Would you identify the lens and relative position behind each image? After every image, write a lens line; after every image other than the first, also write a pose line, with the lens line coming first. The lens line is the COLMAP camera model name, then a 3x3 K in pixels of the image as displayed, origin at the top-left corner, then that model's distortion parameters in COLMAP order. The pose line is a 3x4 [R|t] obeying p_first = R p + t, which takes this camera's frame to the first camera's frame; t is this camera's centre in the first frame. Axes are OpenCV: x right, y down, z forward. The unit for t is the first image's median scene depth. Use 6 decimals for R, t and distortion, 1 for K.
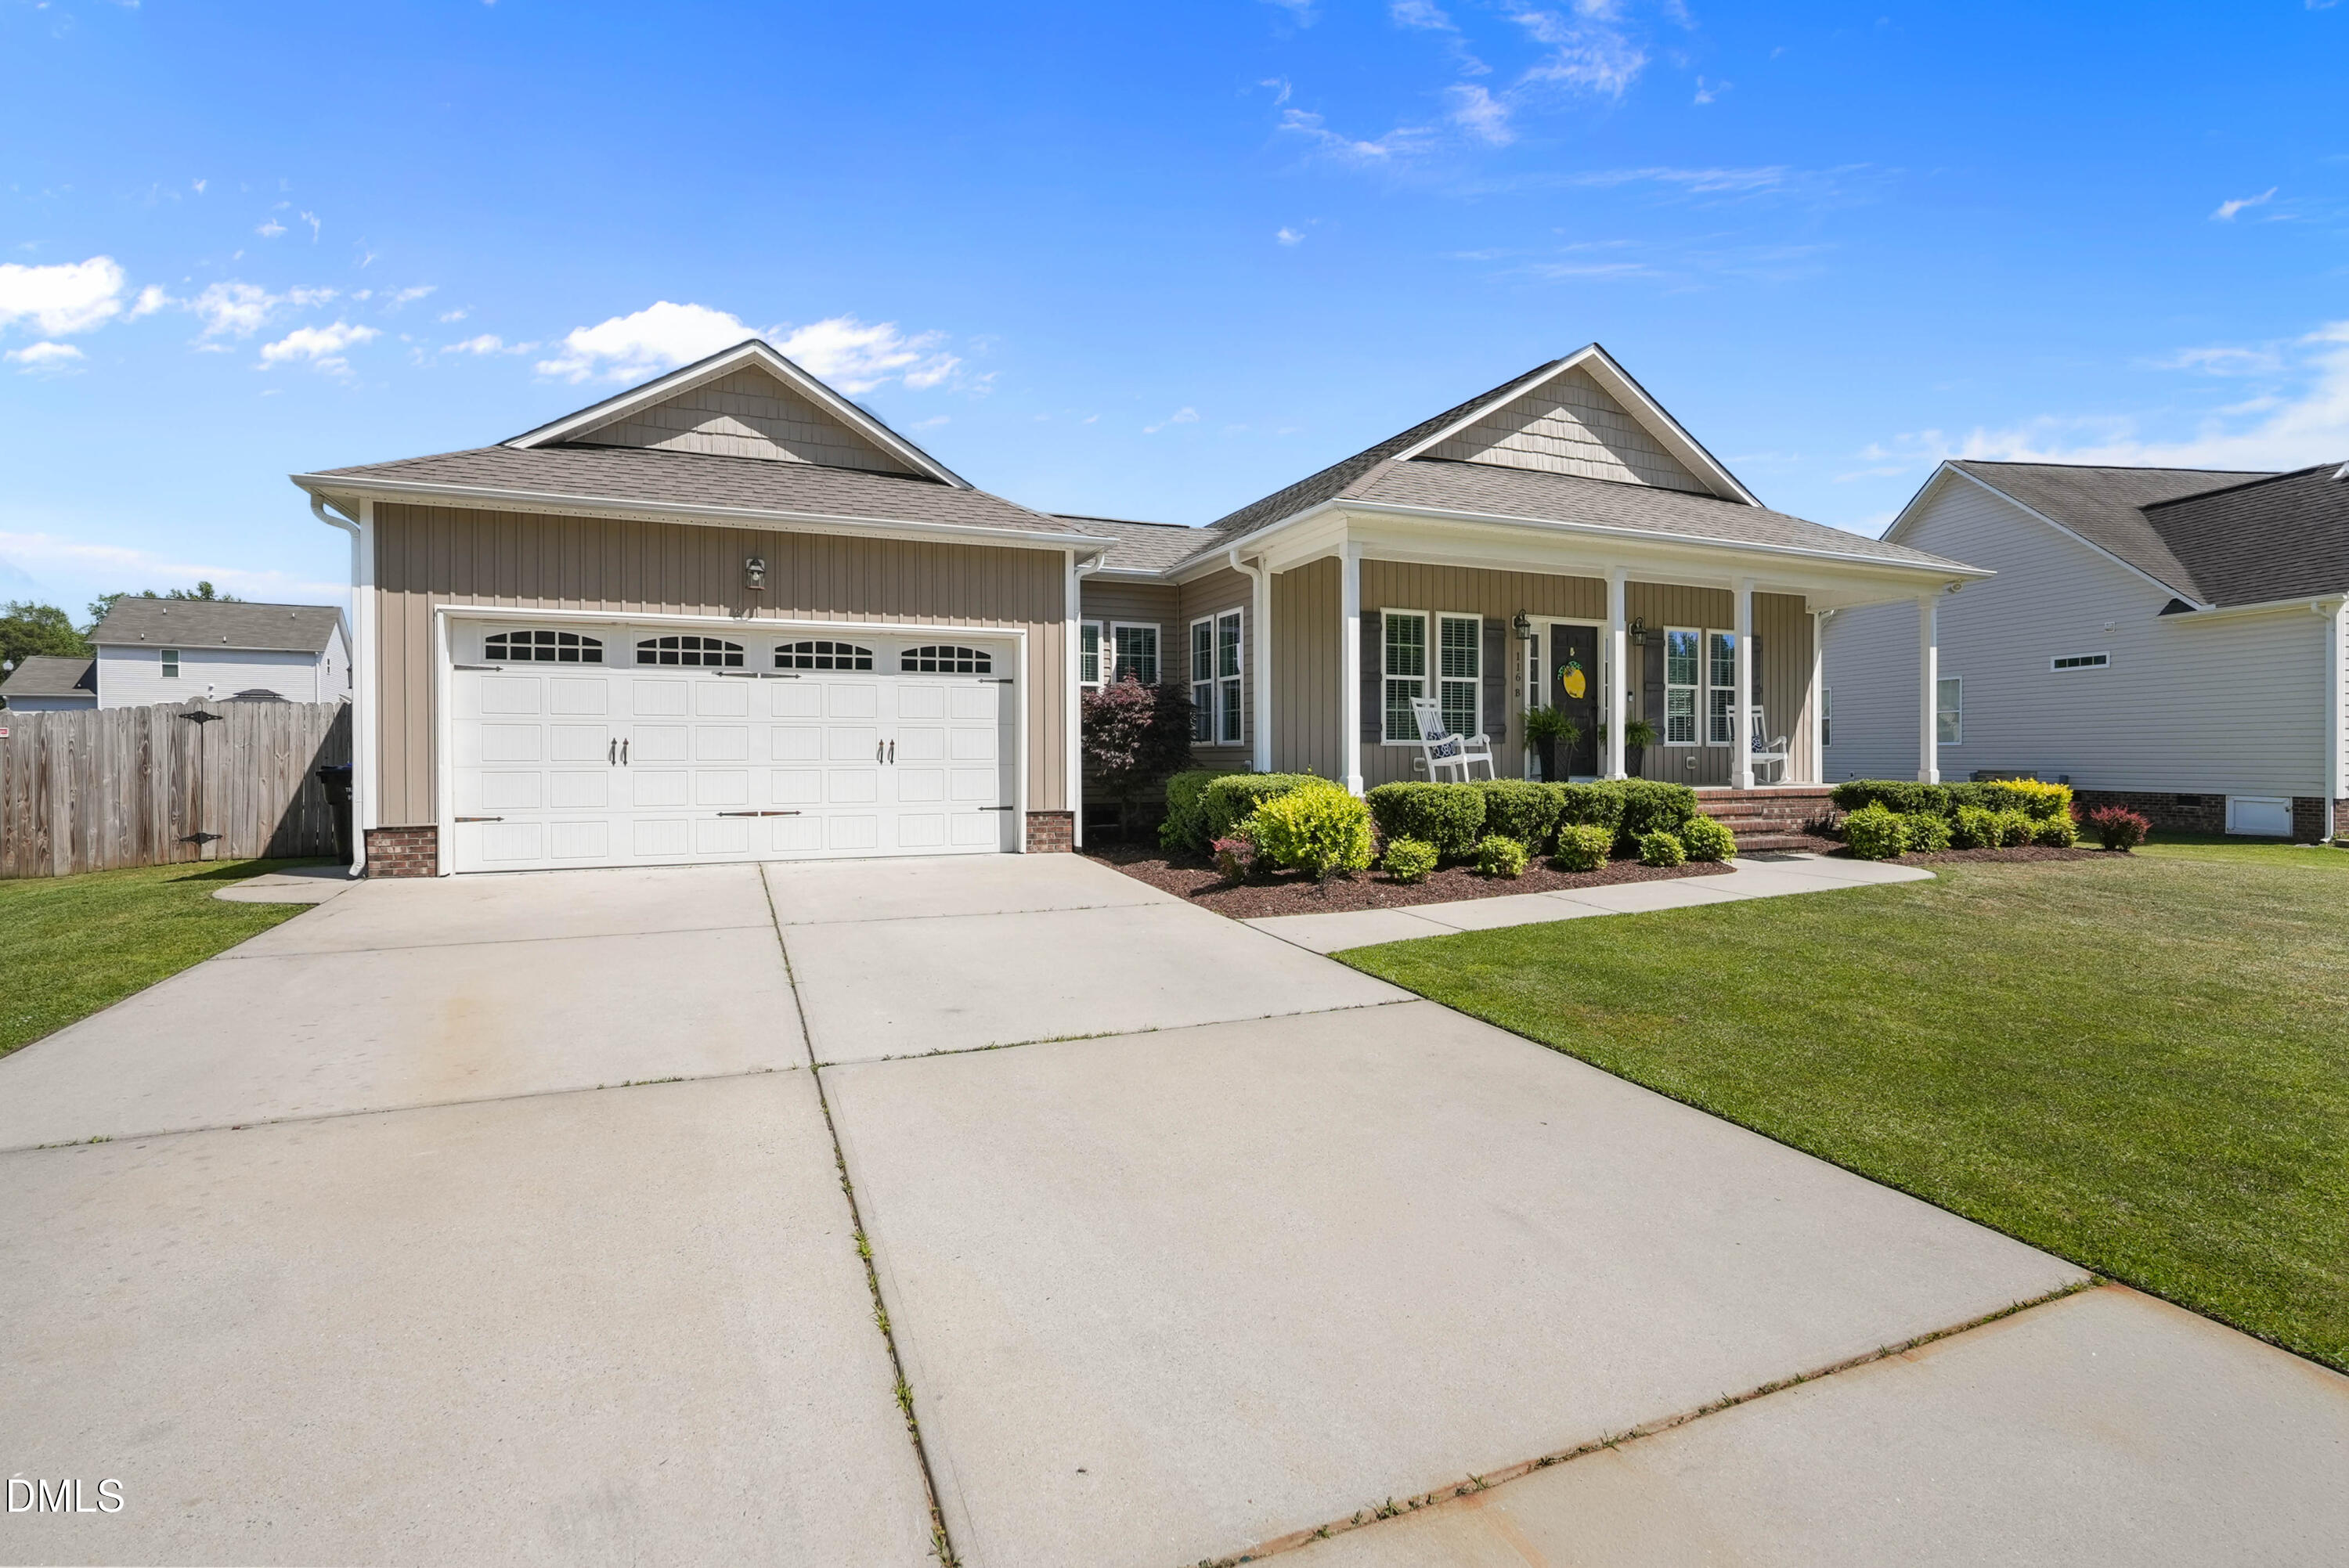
lens RADIAL K [[1065.7, 0, 1172.4], [0, 1065.7, 763.8], [0, 0, 1]] dist [-0.017945, 0.009172]
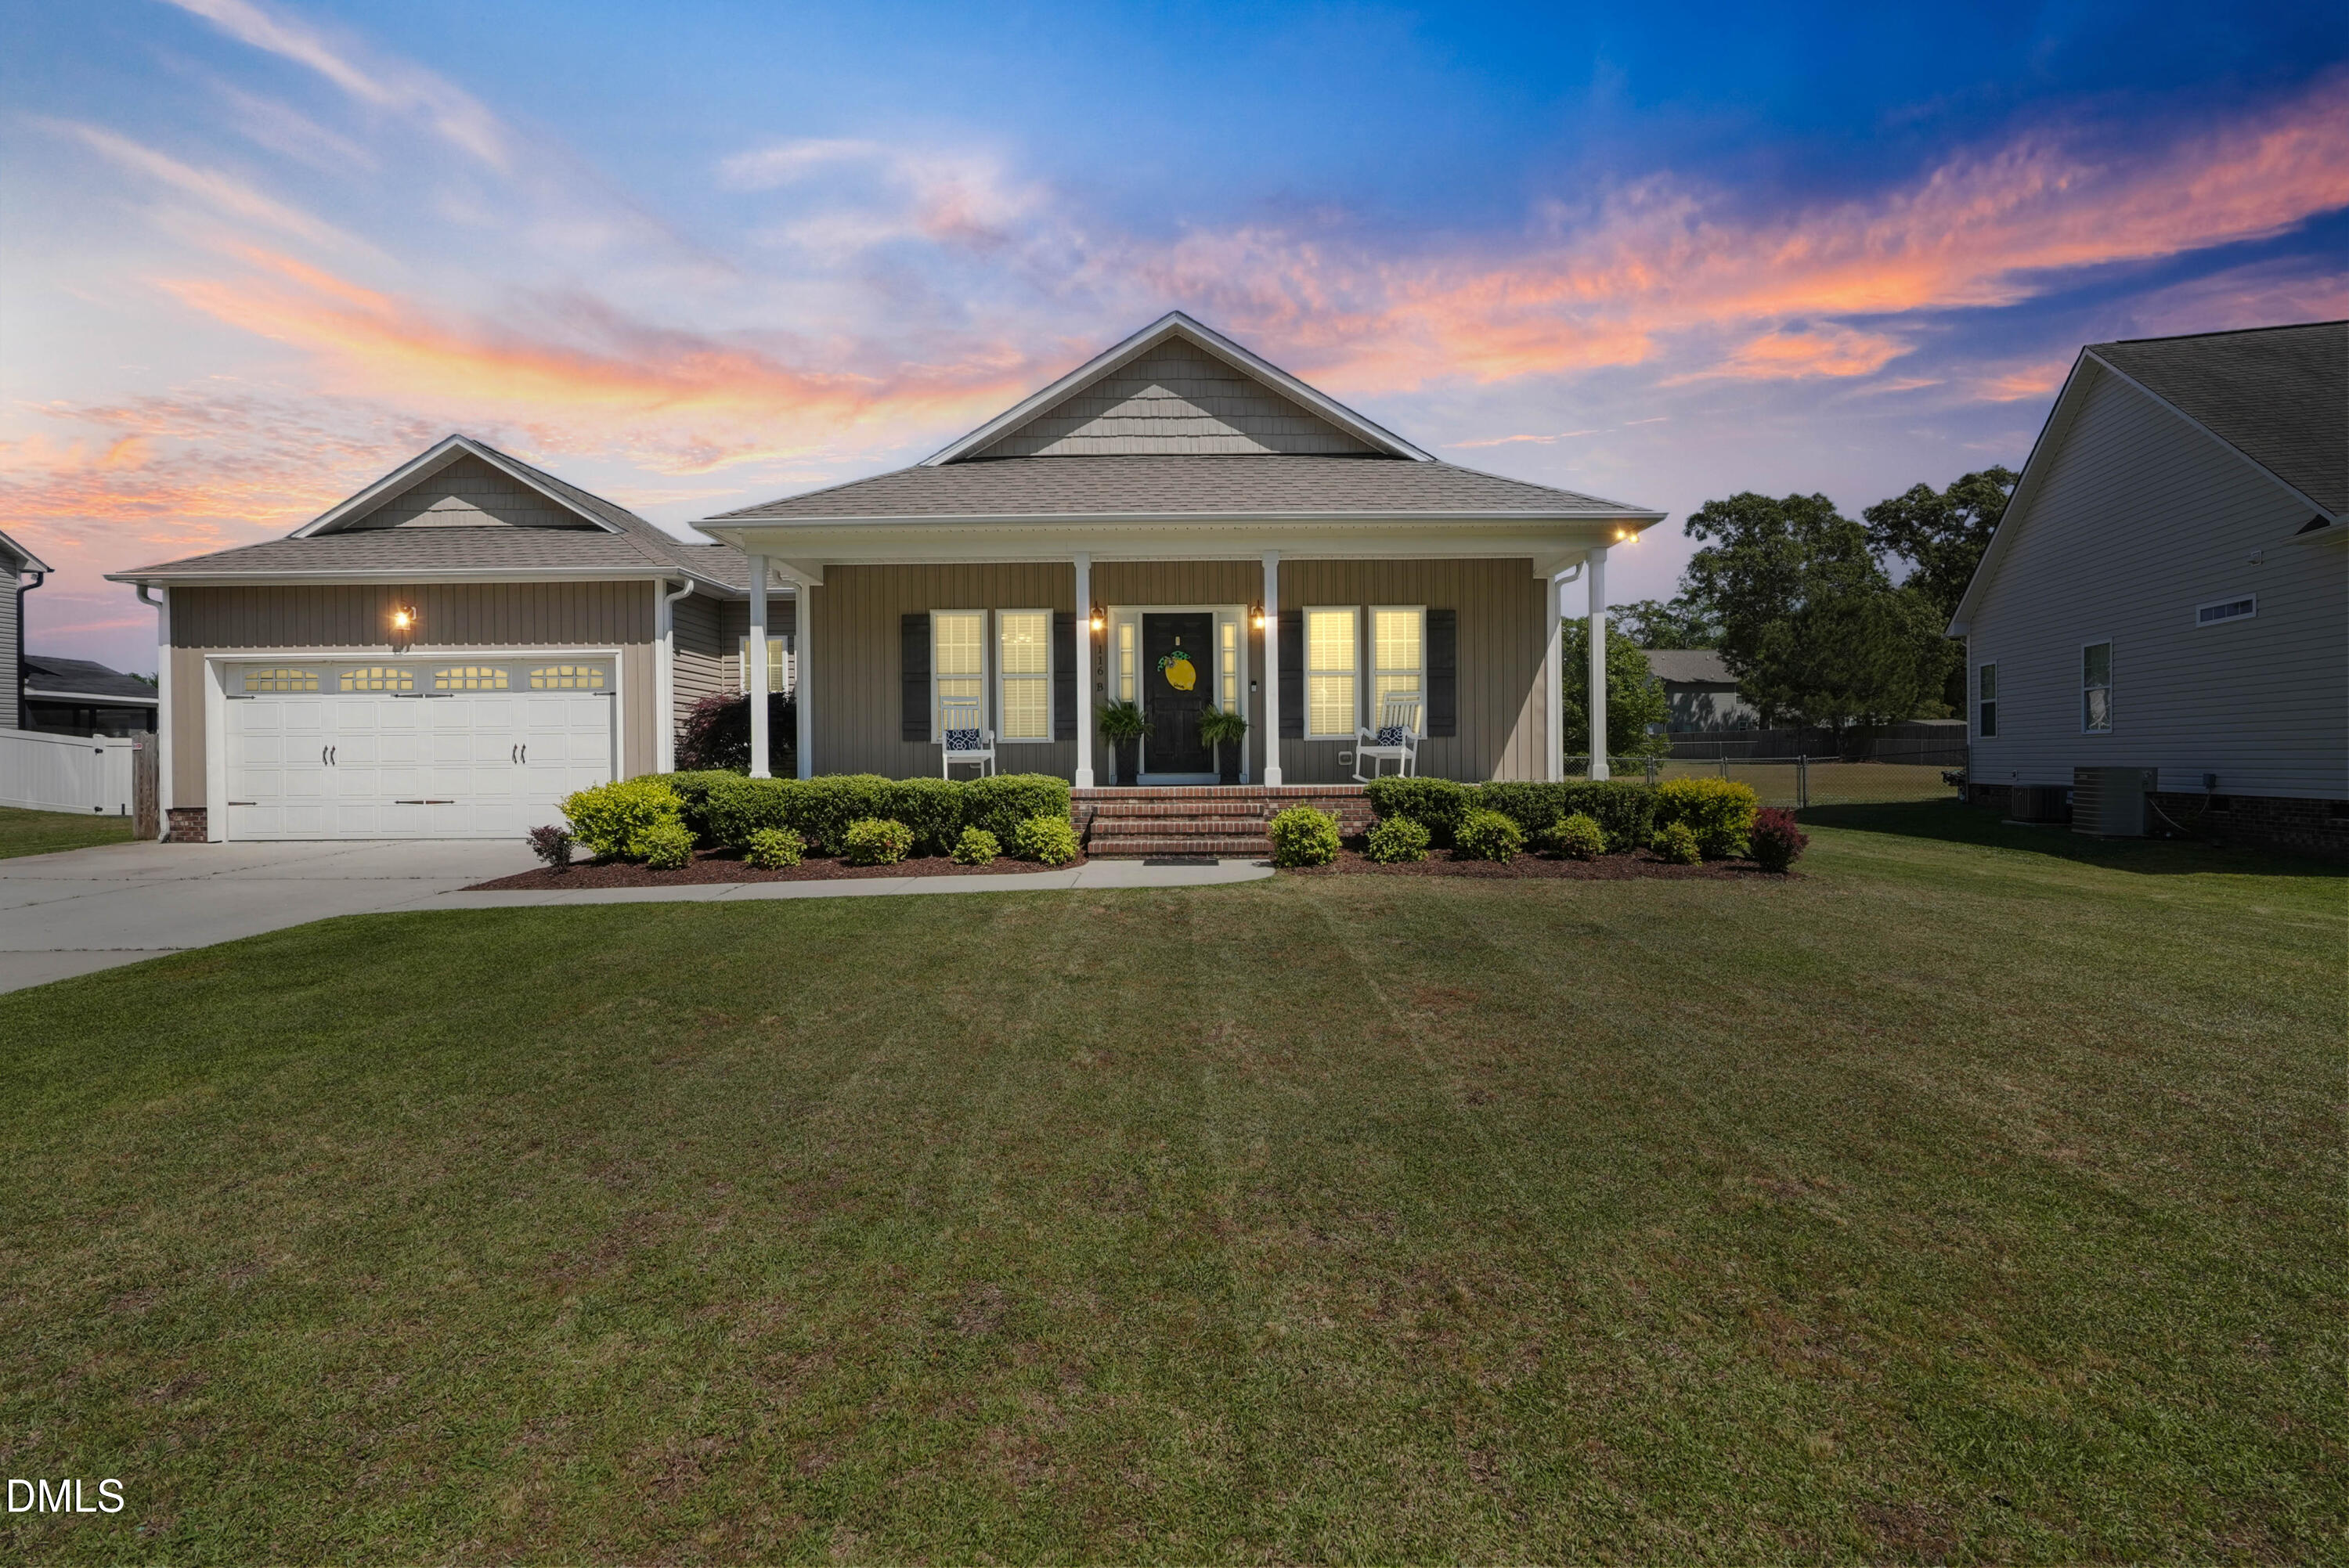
lens RADIAL K [[1065.7, 0, 1172.4], [0, 1065.7, 763.8], [0, 0, 1]] dist [-0.017945, 0.009172]
pose [[0.919173, -0.005919, -0.393810, 0.879468], [0.004063, 0.999976, -0.005547, 0.009645], [0.393834, 0.003499, 0.919175, 0.157217]]
